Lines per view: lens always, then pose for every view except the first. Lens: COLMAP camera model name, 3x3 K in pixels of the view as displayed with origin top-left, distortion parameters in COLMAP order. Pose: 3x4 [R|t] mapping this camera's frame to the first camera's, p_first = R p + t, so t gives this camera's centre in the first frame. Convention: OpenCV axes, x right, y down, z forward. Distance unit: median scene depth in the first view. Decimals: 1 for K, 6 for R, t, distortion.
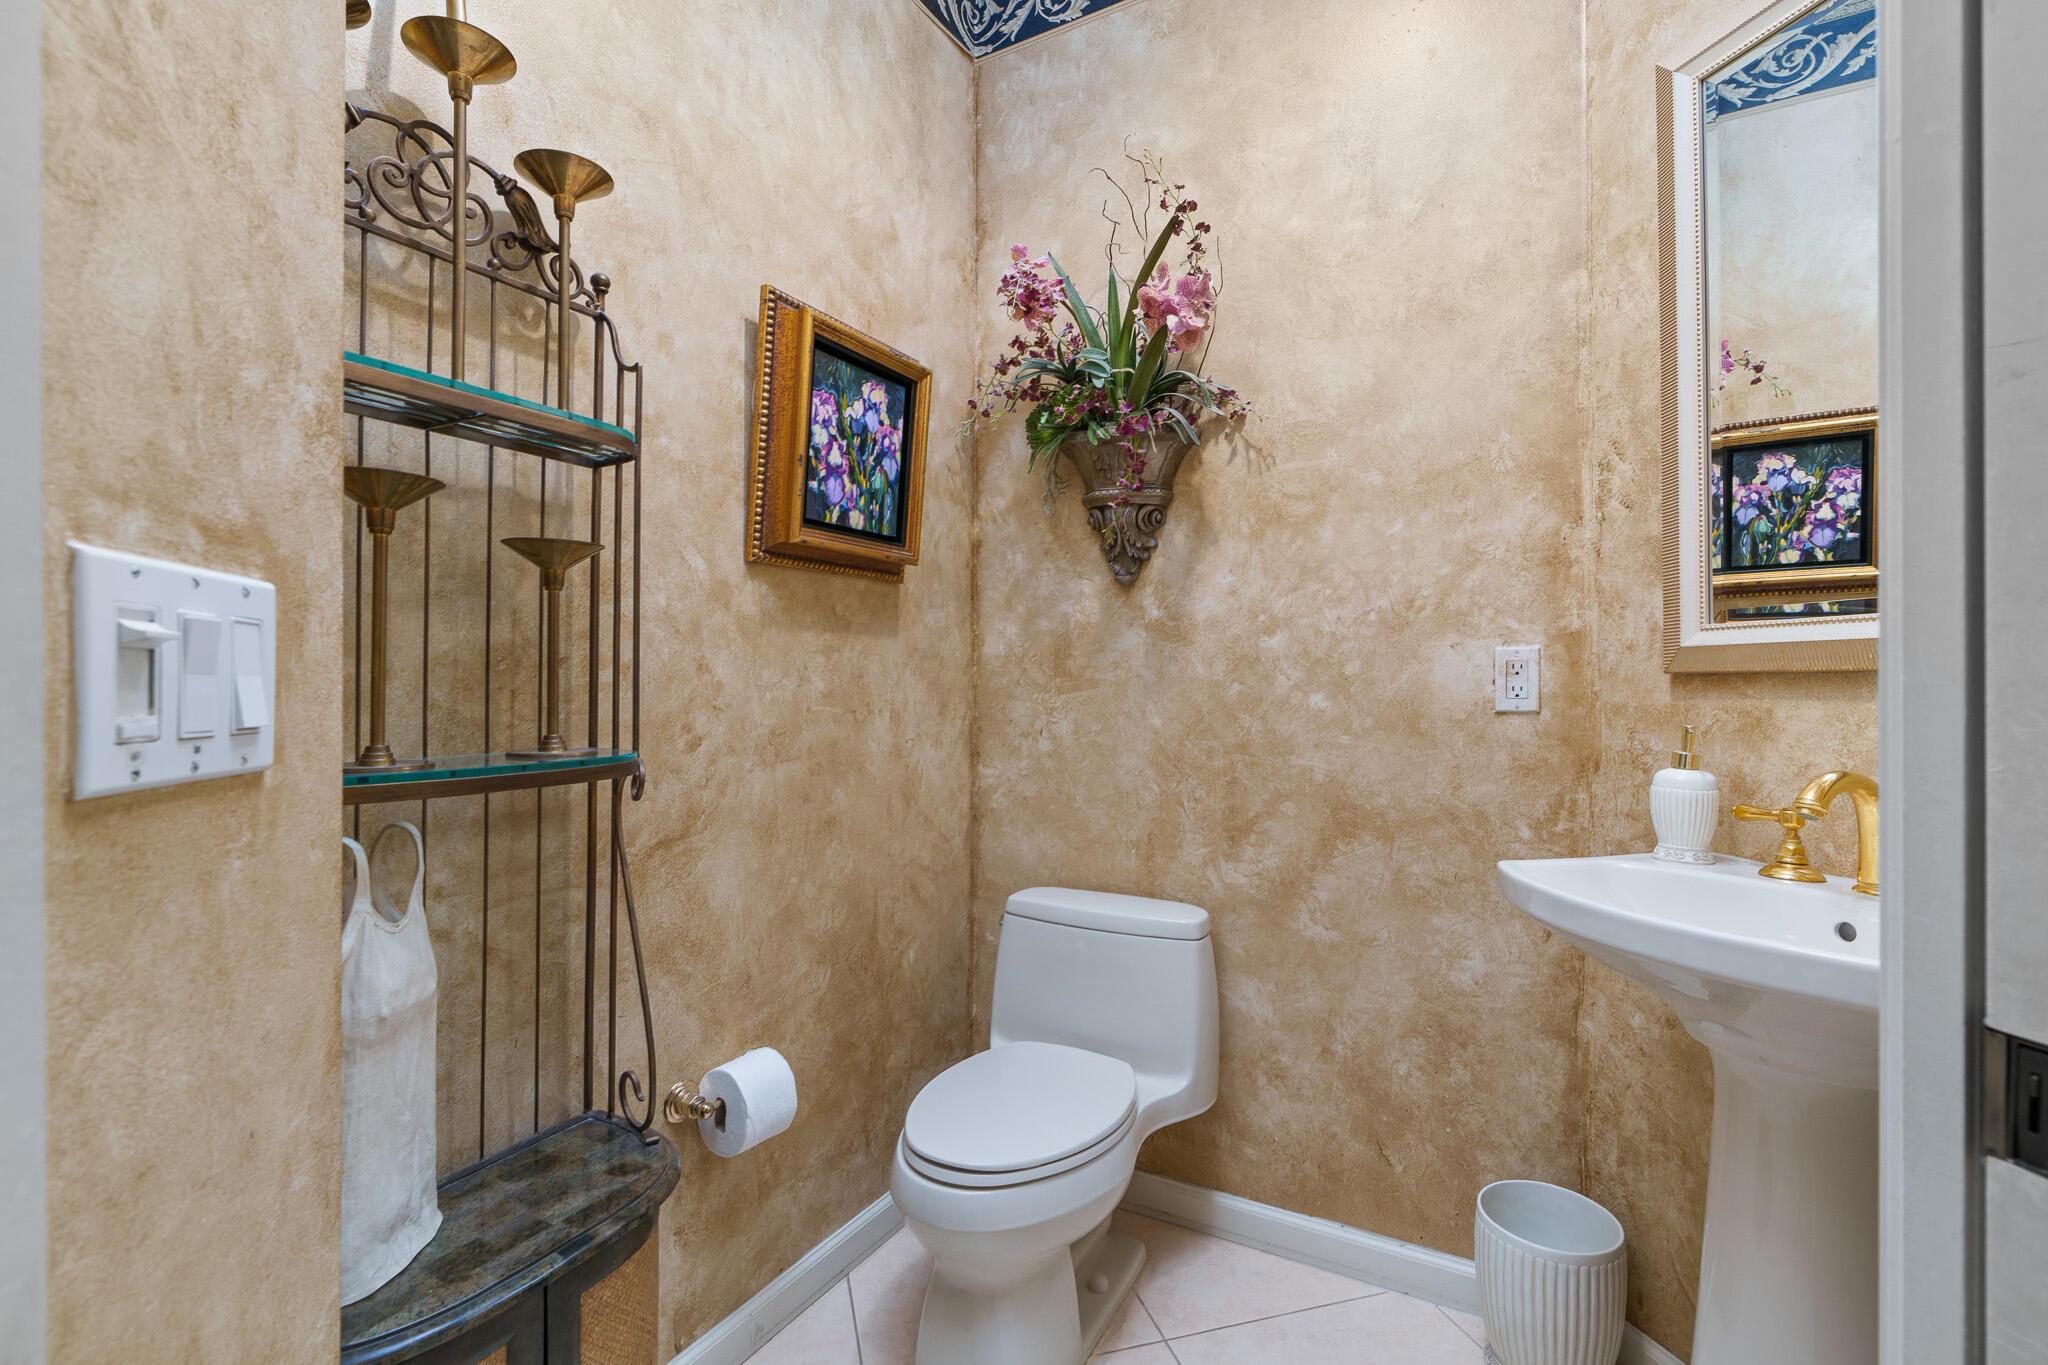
lens RADIAL K [[912.1, 0, 999.6], [0, 912.1, 677.5], [0, 0, 1]] dist [-0.009782, 0.000411]
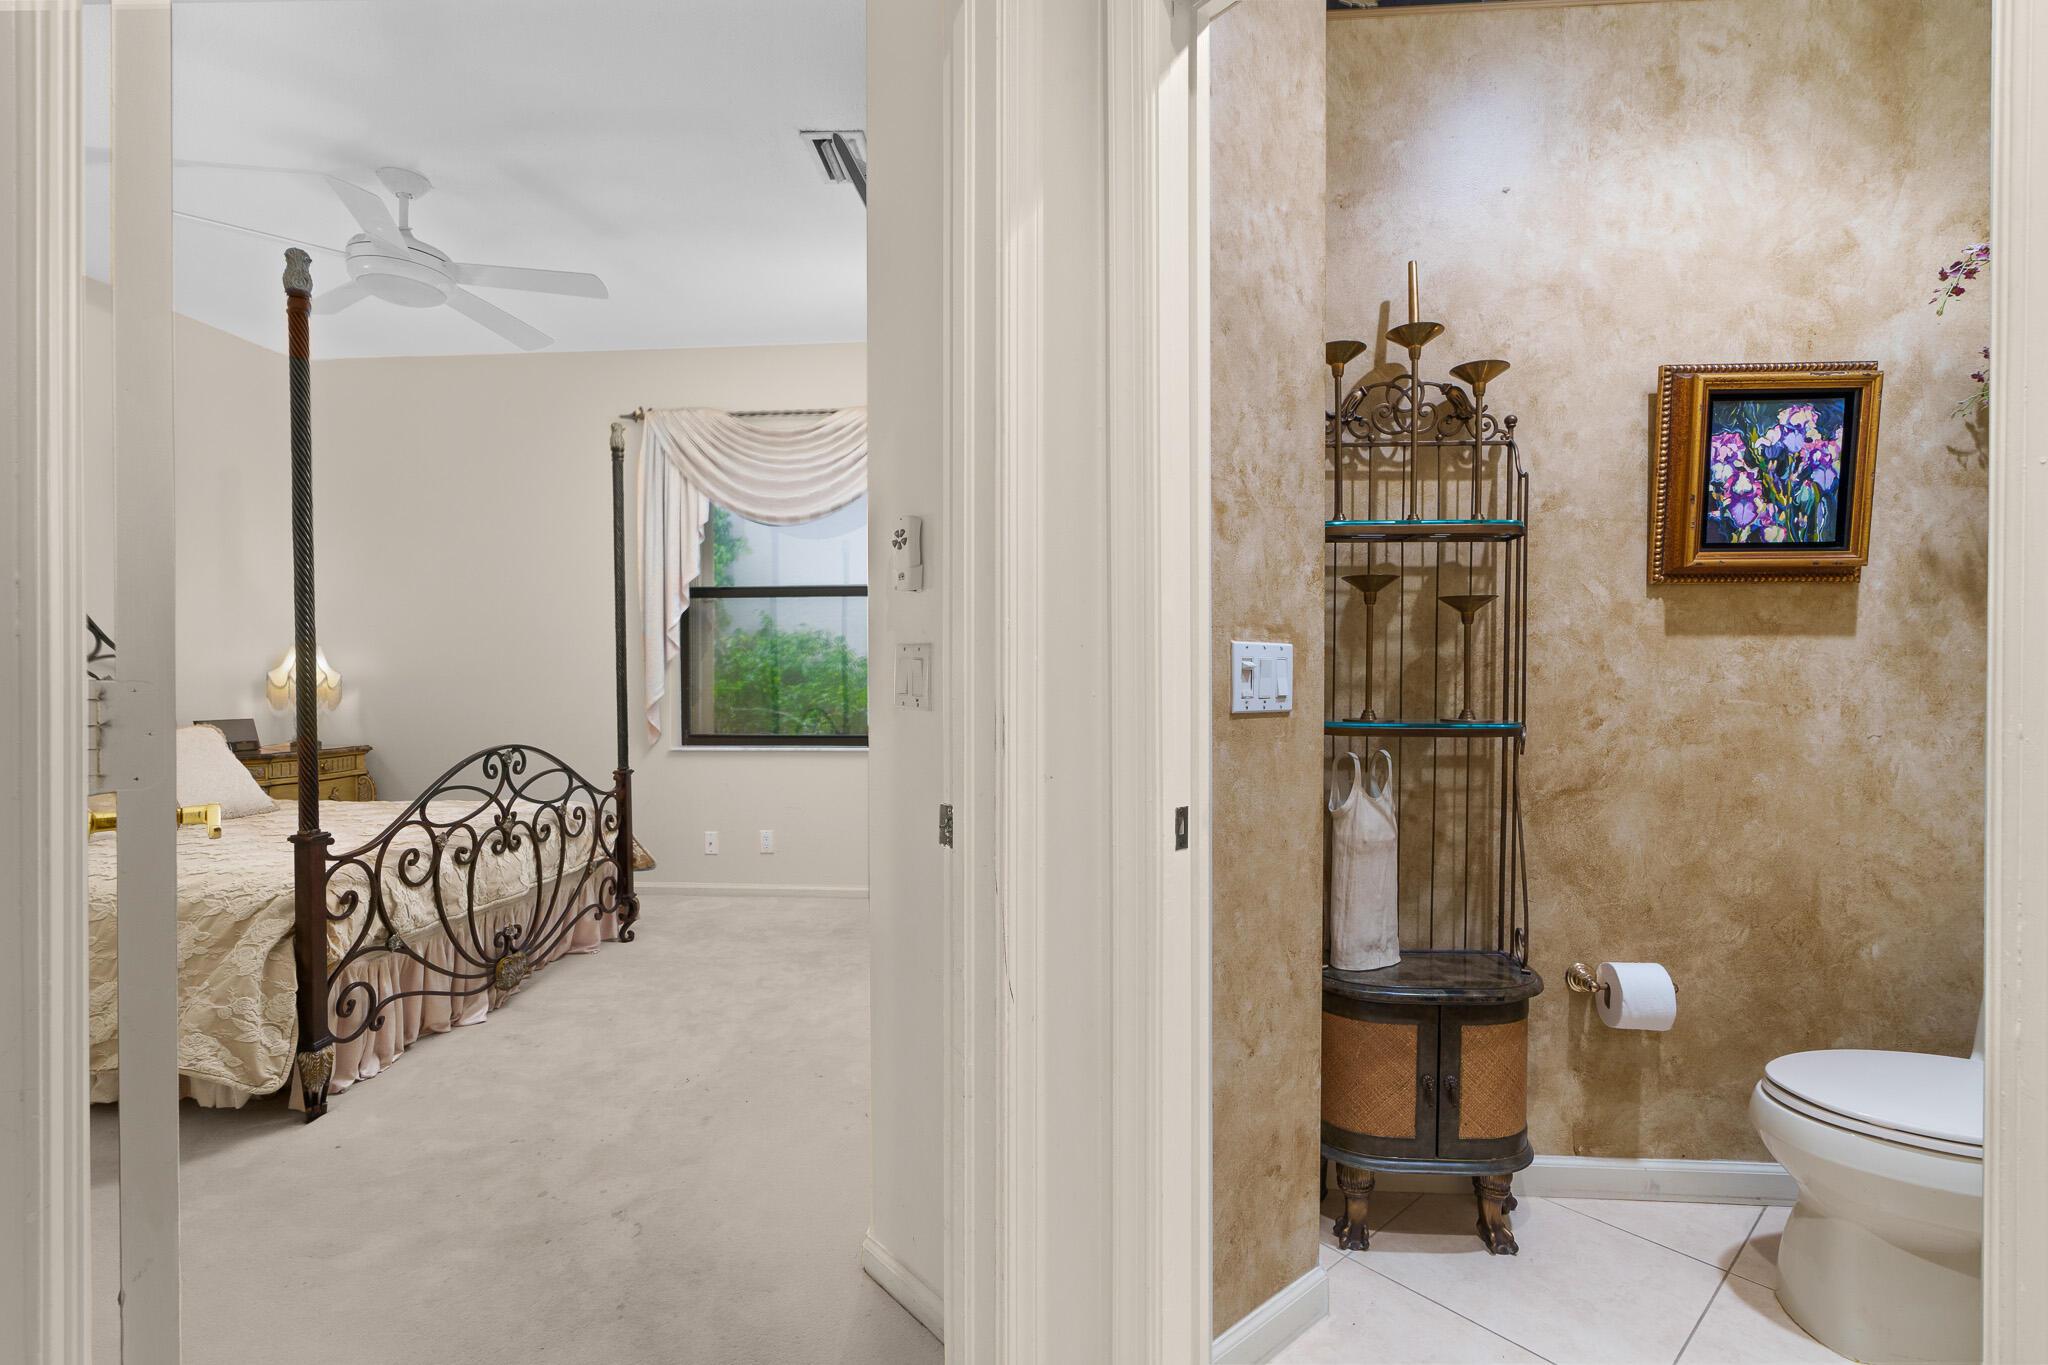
lens RADIAL K [[932.1, 0, 1027.5], [0, 932.1, 685.1], [0, 0, 1]] dist [-0.000071, 0.000224]
pose [[0.433608, 0.014780, -0.900980, 0.517605], [0.003145, 0.999835, 0.017916, -0.011840], [0.901096, -0.010602, 0.433490, -0.352402]]
